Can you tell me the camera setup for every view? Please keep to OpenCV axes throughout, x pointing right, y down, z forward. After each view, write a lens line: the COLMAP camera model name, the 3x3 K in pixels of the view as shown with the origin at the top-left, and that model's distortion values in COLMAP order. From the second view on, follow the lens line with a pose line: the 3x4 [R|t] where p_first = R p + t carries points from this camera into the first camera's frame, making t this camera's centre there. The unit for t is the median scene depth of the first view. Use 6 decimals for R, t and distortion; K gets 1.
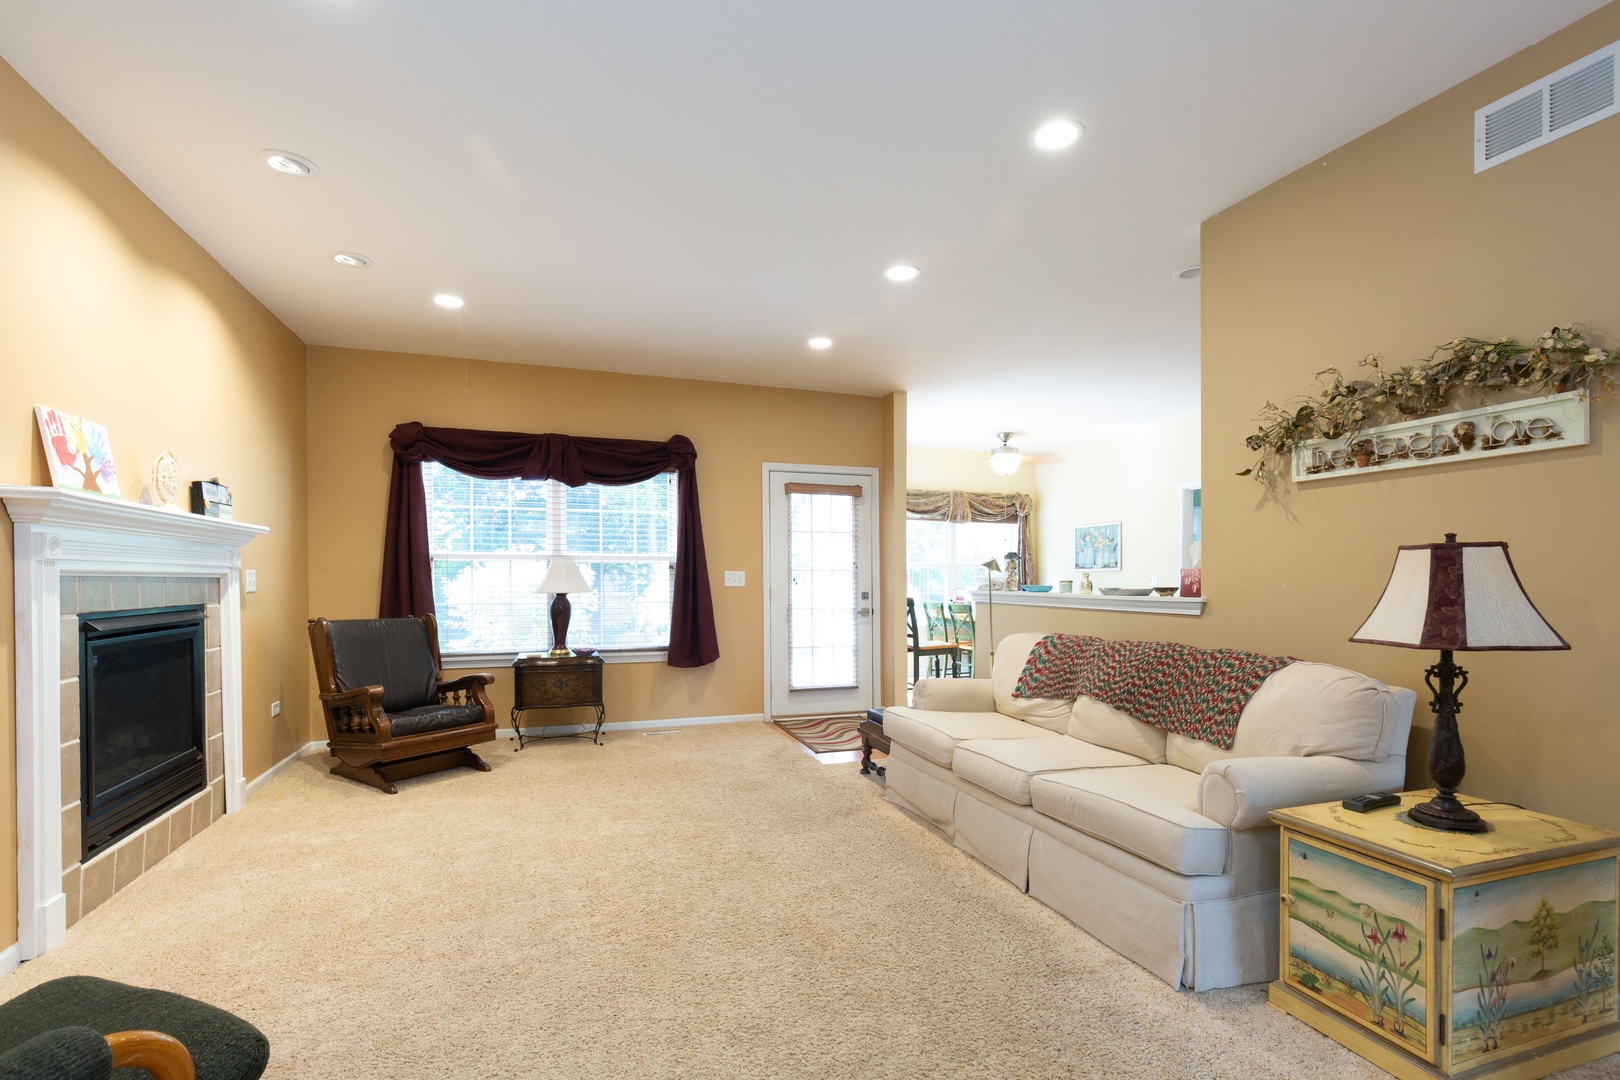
lens RADIAL K [[740.9, 0, 810.3], [0, 740.9, 553.5], [0, 0, 1]] dist [0.007569, 0.000117]
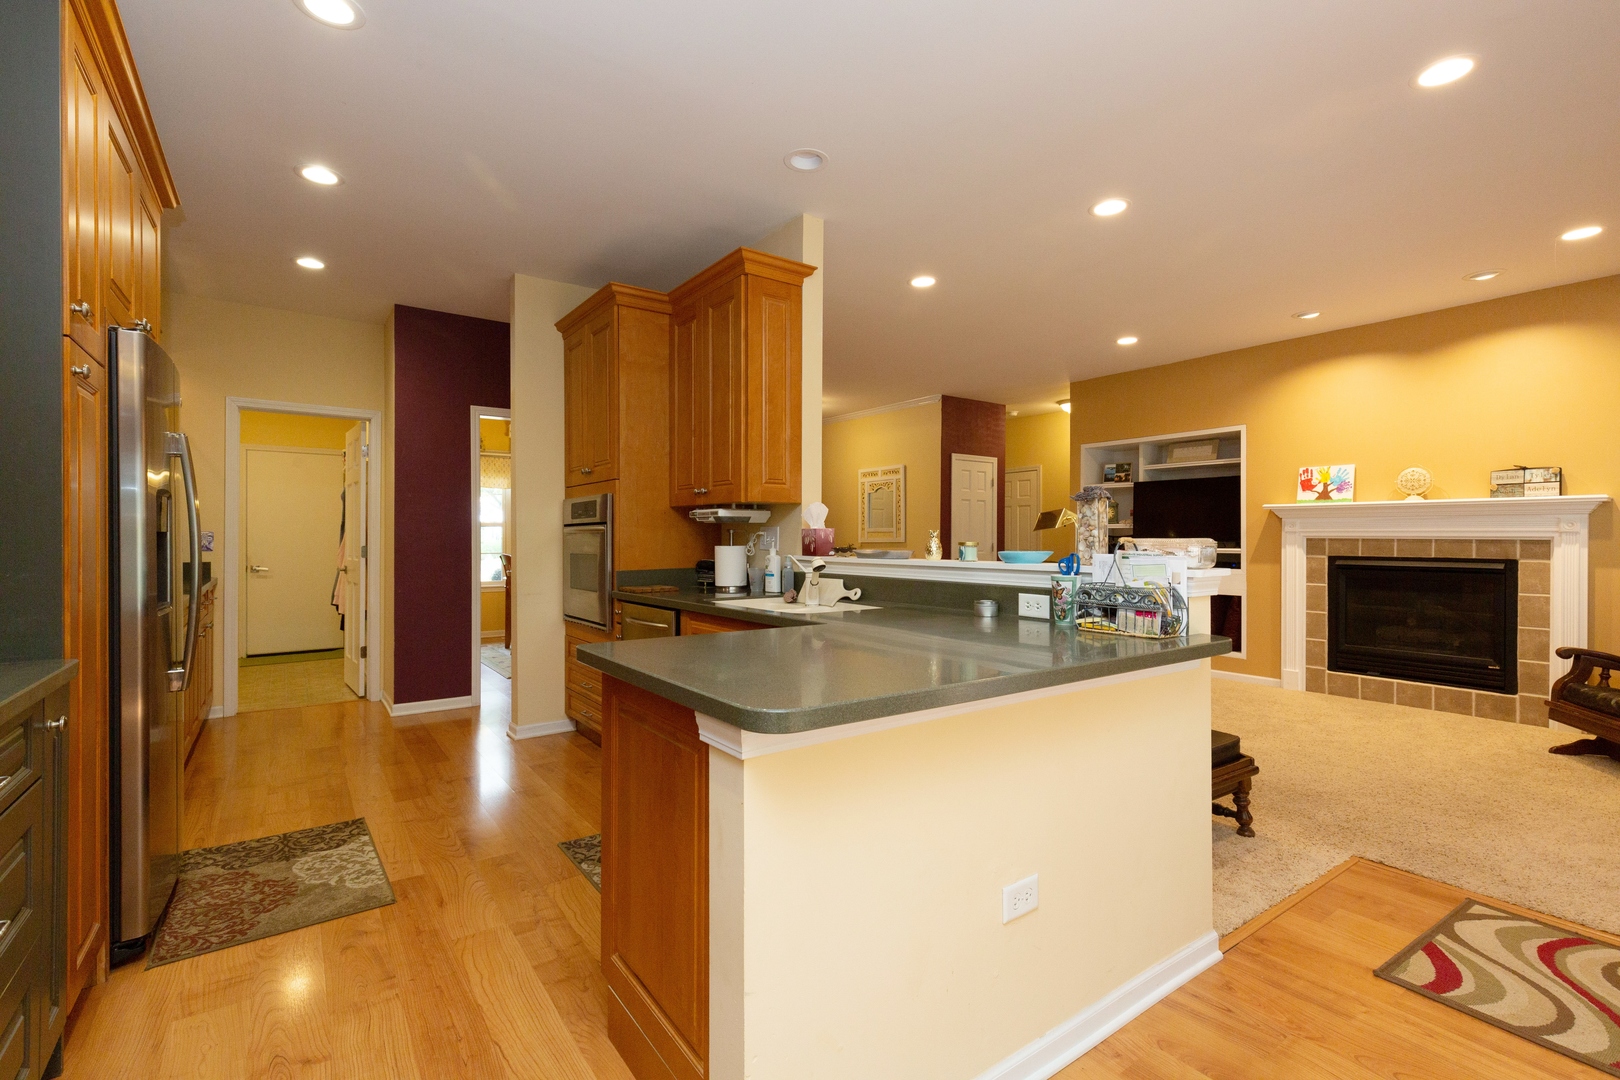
lens RADIAL K [[733.1, 0, 810.0], [0, 733.1, 540.0], [0, 0, 1]] dist [-0.002780, -0.000265]
pose [[-0.963587, -0.001902, -0.267389, 0.430962], [0.006436, 0.999520, -0.030305, 0.036332], [0.267318, -0.030923, -0.963112, 1.086861]]
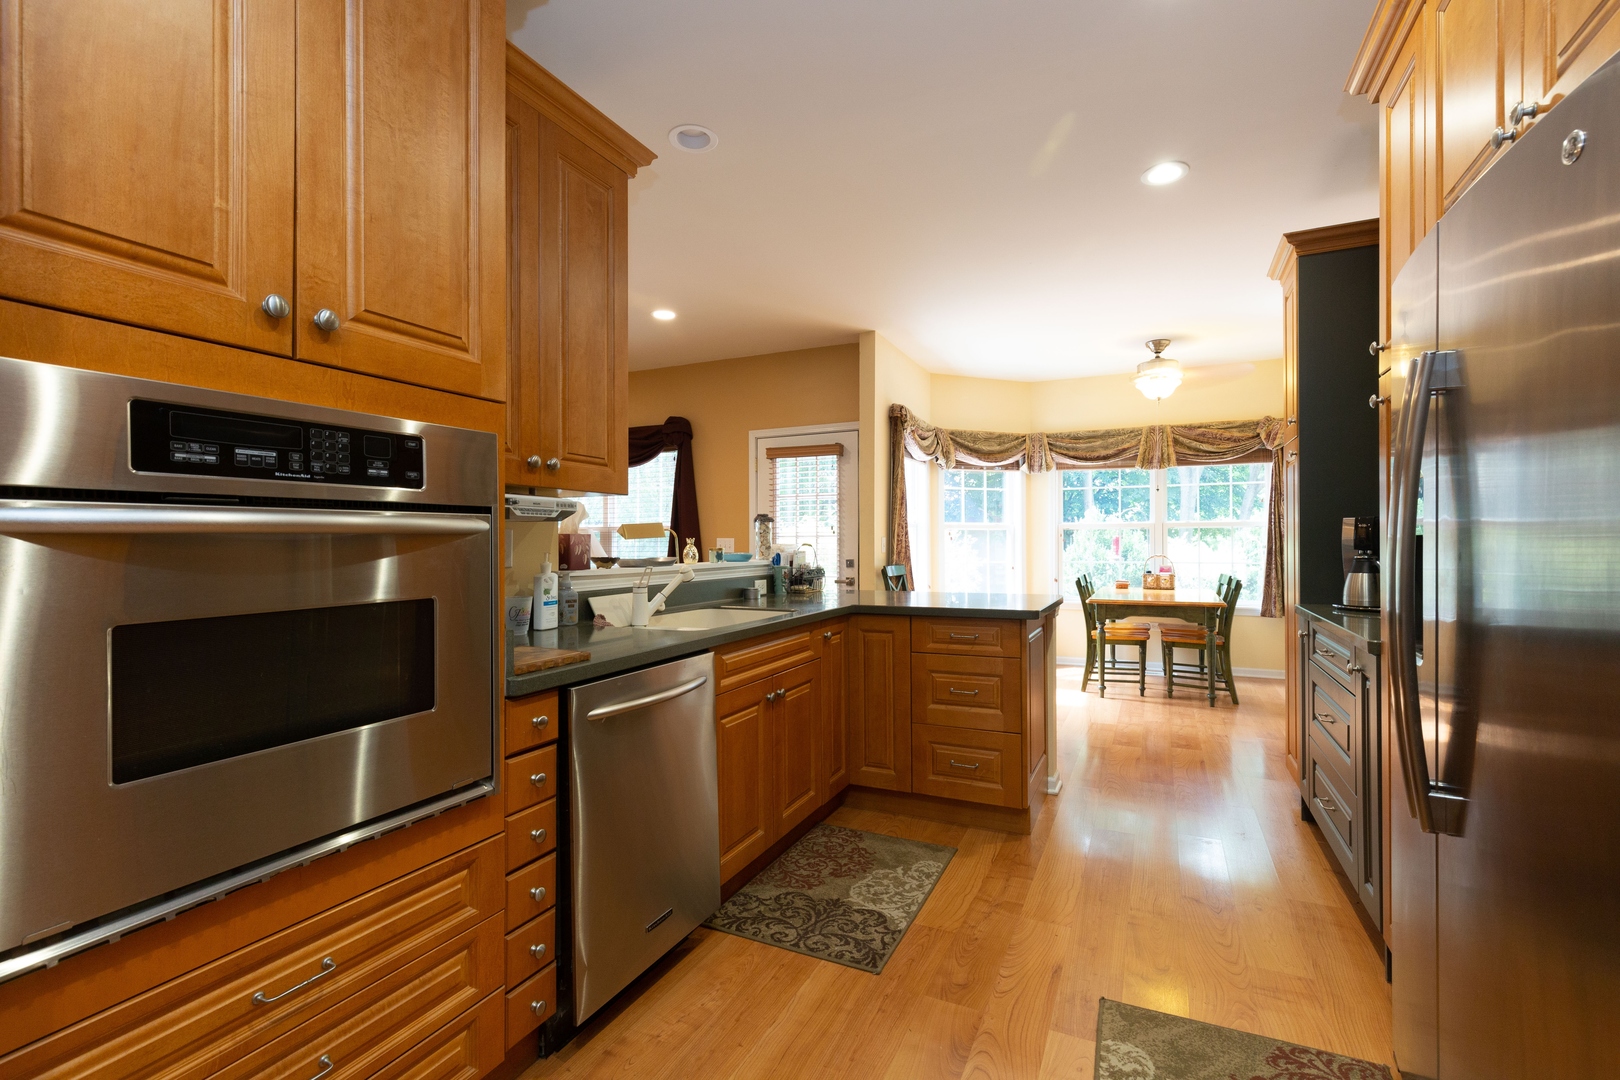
lens RADIAL K [[733.1, 0, 810.0], [0, 733.1, 540.0], [0, 0, 1]] dist [-0.002780, -0.000265]
pose [[0.708221, -0.007540, -0.705950, 0.678566], [0.029367, 0.999392, 0.018787, 0.009793], [0.705380, -0.034037, 0.708012, 0.327742]]
